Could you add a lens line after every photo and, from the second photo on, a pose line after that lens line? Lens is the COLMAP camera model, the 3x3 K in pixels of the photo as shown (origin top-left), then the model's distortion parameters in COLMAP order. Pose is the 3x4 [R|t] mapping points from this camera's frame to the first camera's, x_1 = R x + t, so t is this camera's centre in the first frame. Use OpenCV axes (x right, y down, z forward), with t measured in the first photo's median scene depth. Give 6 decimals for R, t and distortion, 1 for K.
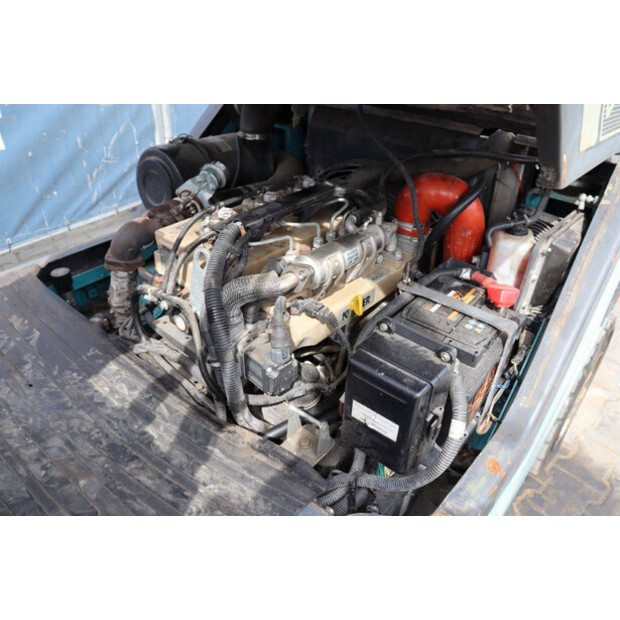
lens RADIAL K [[490.6, 0, 313.1], [0, 490.6, 310.3], [0, 0, 1]] dist [-0.118822, 0.045701]
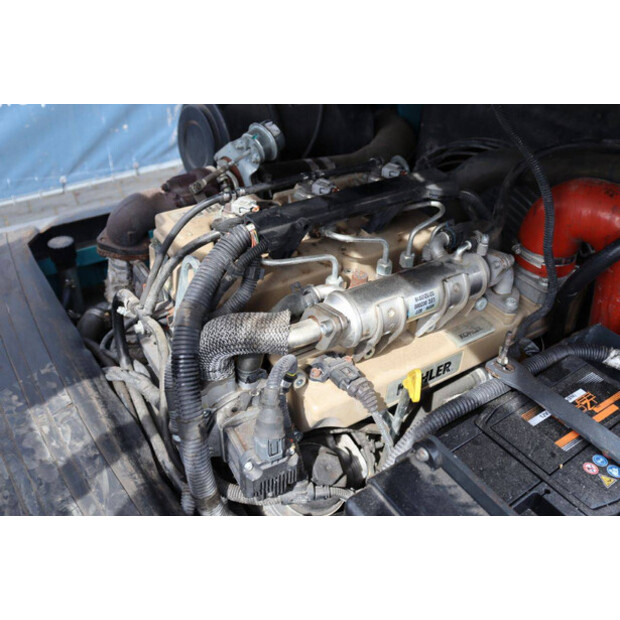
lens RADIAL K [[610.3, 0, 310.0], [0, 610.3, 310.8], [0, 0, 1]] dist [-0.060160, 0.000000]
pose [[0.962287, 0.166284, -0.215297, 0.103421], [-0.161257, 0.986067, 0.040836, -0.102214], [0.219088, -0.004578, 0.975694, 0.199110]]
